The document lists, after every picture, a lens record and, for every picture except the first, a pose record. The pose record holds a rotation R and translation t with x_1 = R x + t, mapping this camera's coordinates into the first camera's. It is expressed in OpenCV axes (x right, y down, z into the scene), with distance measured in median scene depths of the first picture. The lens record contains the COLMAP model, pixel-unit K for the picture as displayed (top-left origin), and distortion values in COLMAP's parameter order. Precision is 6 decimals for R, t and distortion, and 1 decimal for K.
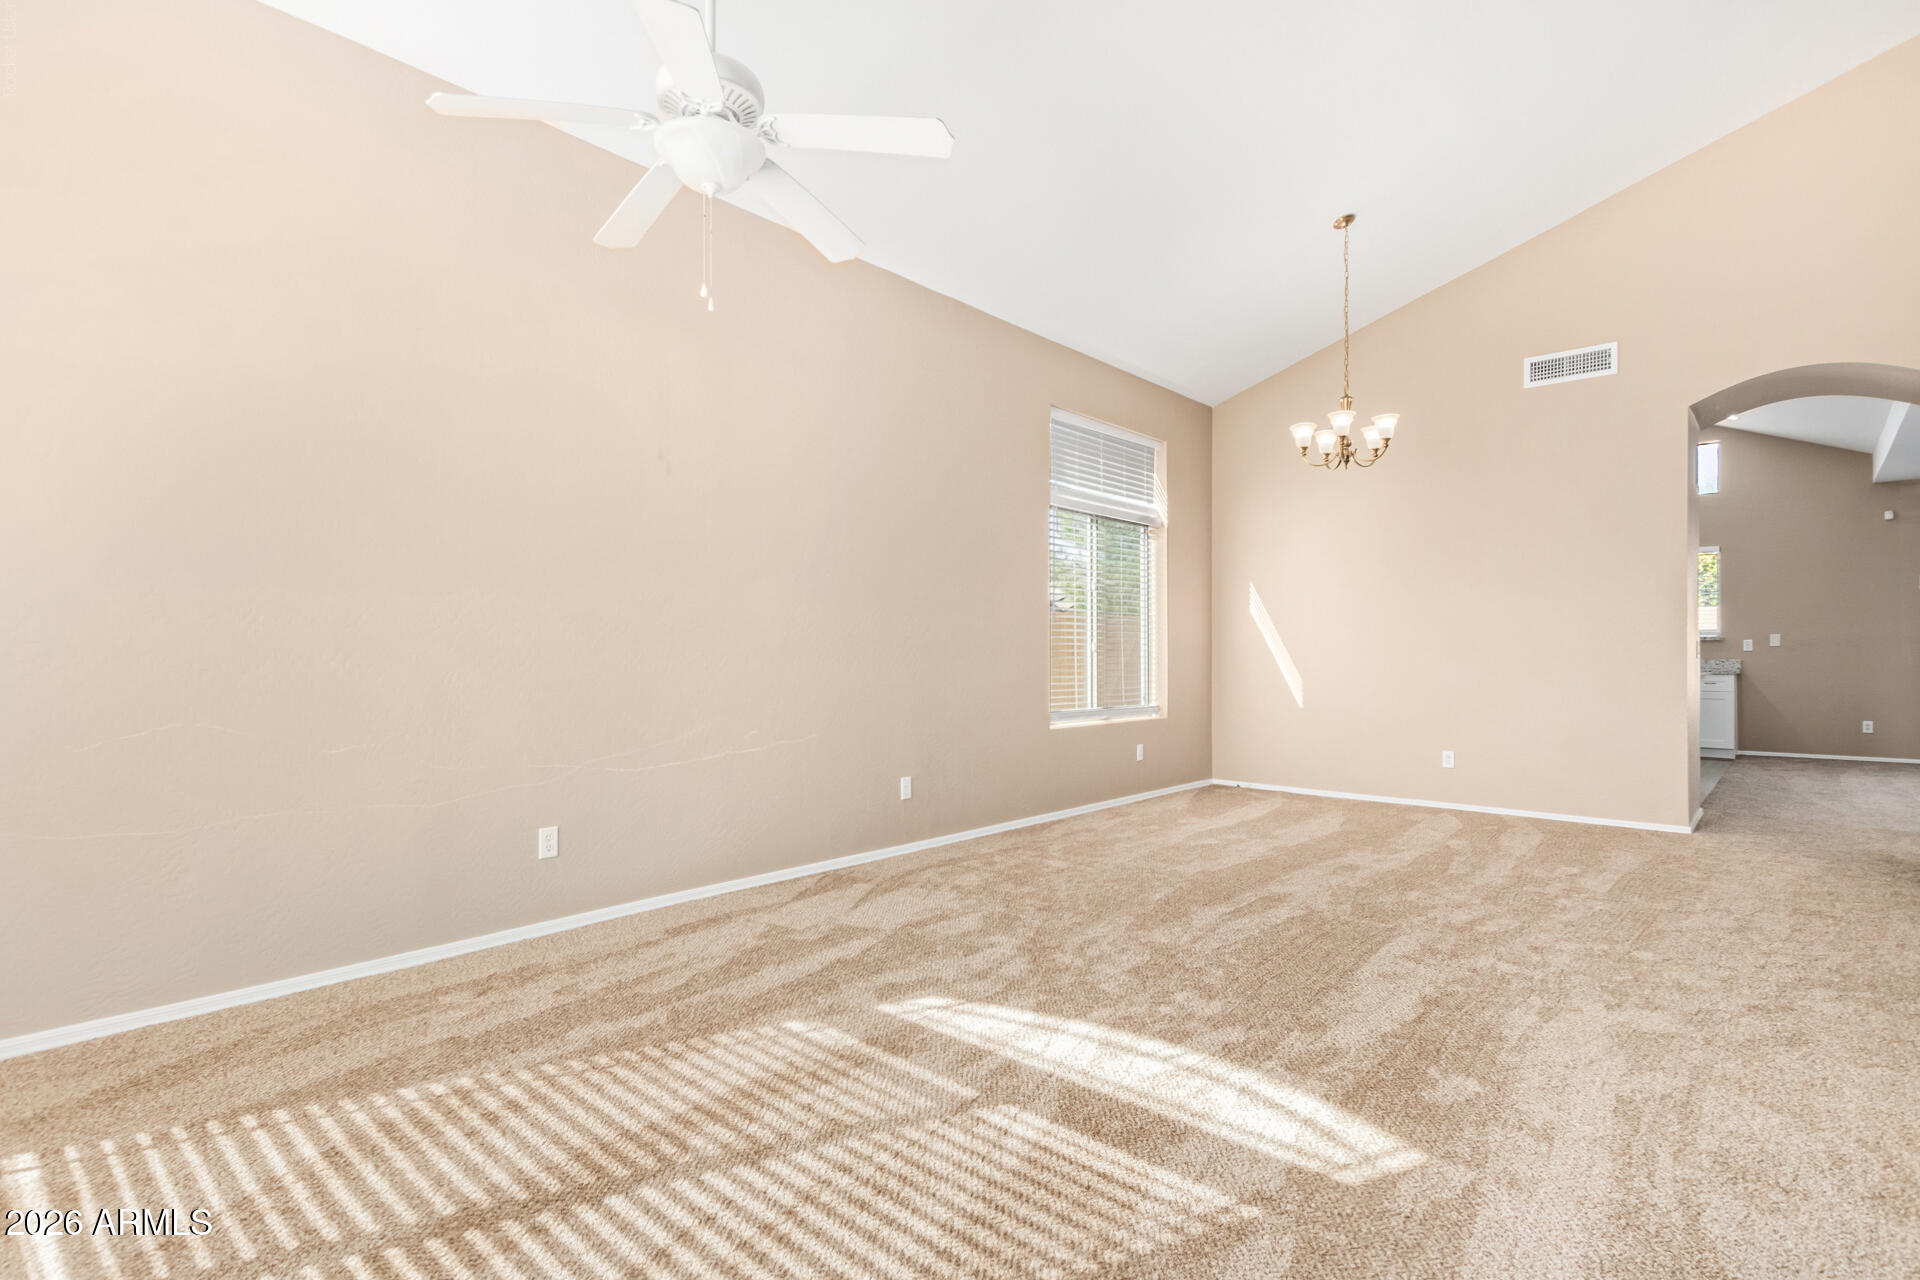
lens RADIAL K [[932.0, 0, 960.7], [0, 932.0, 651.2], [0, 0, 1]] dist [0.004769, 0.000482]
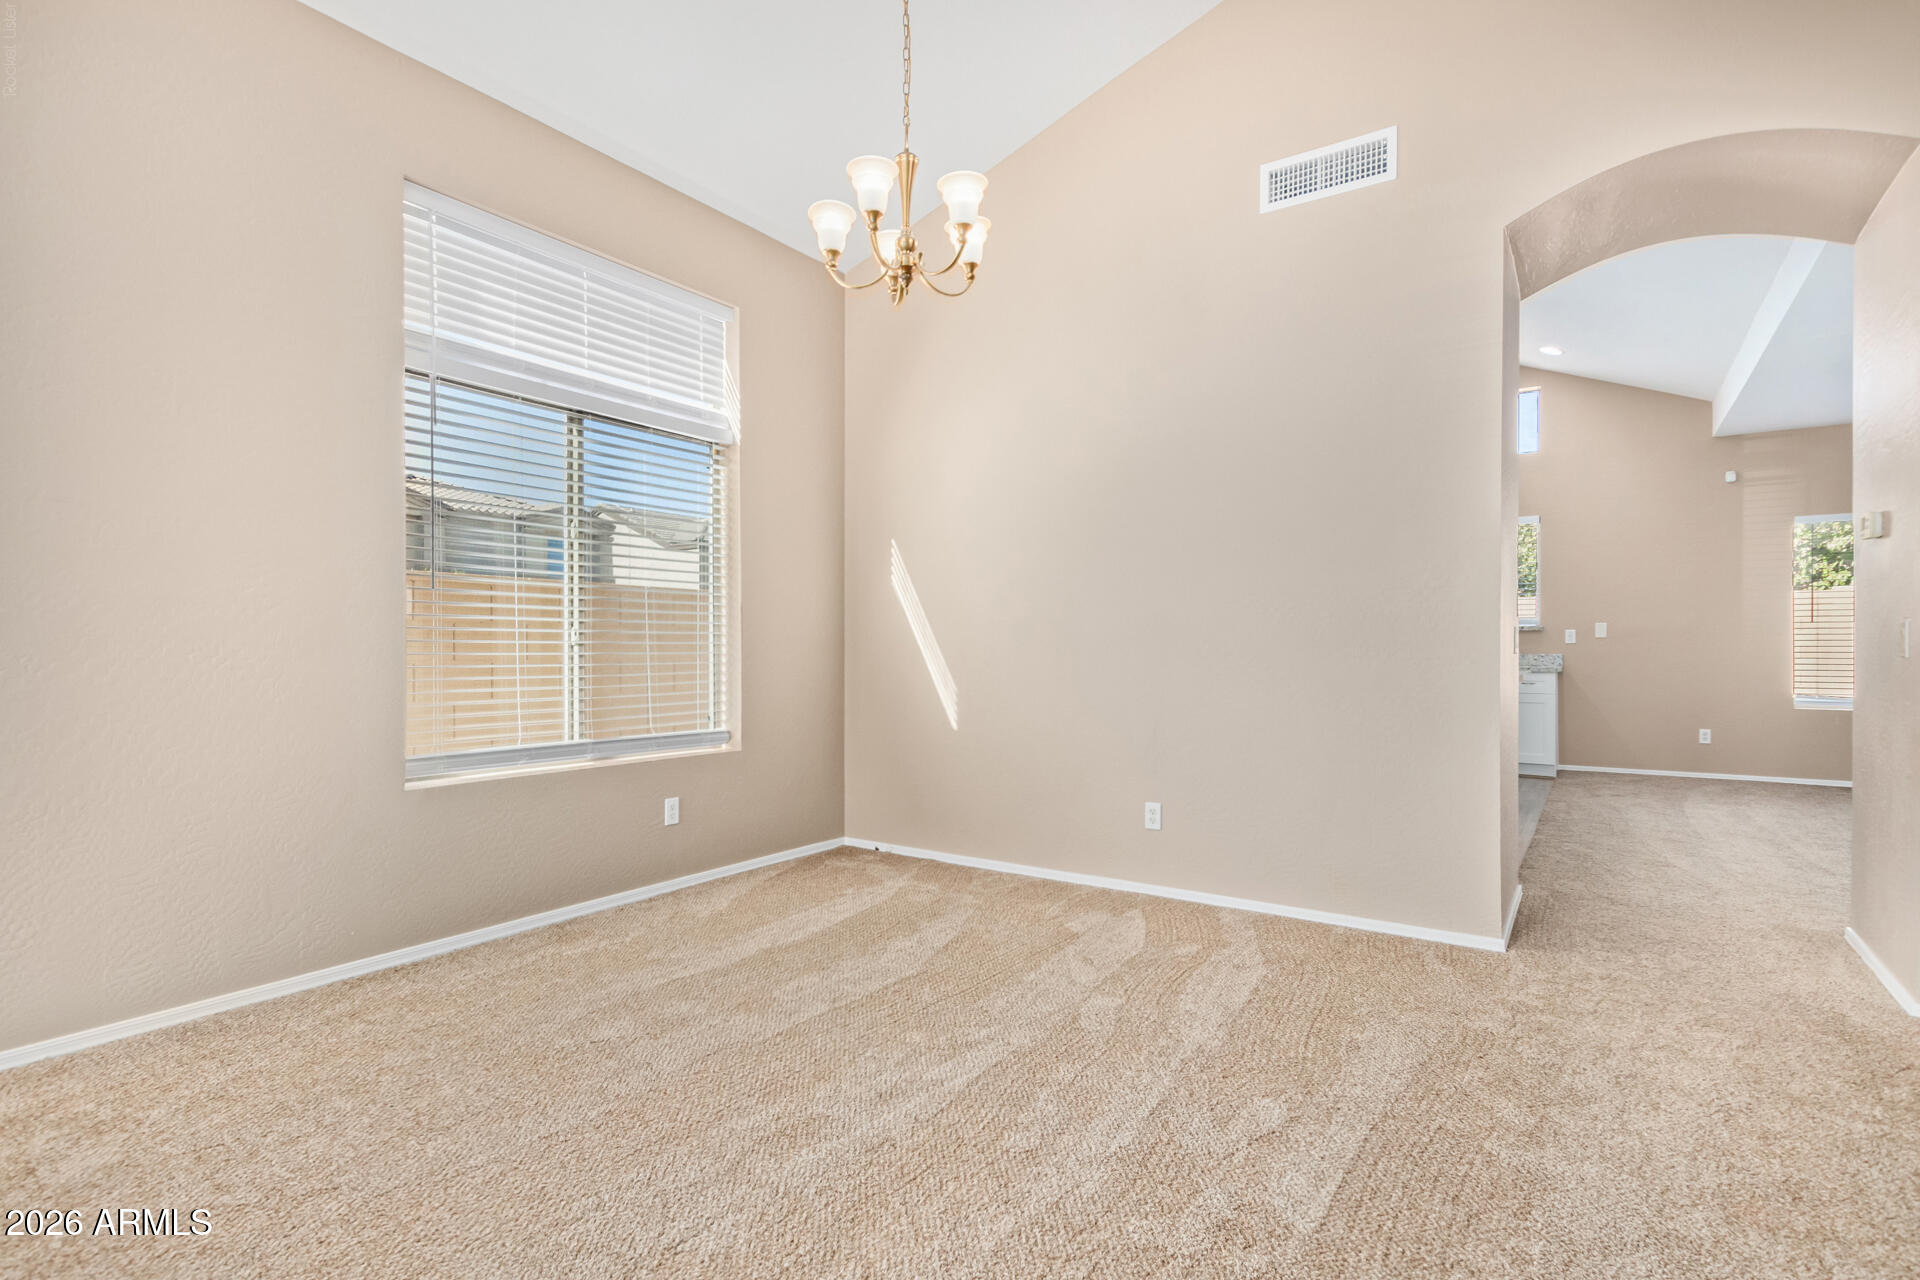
lens RADIAL K [[938.2, 0, 956.0], [0, 938.2, 658.4], [0, 0, 1]] dist [0.017228, -0.000370]
pose [[0.991056, -0.004119, 0.133384, 0.276723], [0.002827, 0.999947, 0.009878, 0.003959], [-0.133418, -0.009412, 0.991015, 0.352075]]
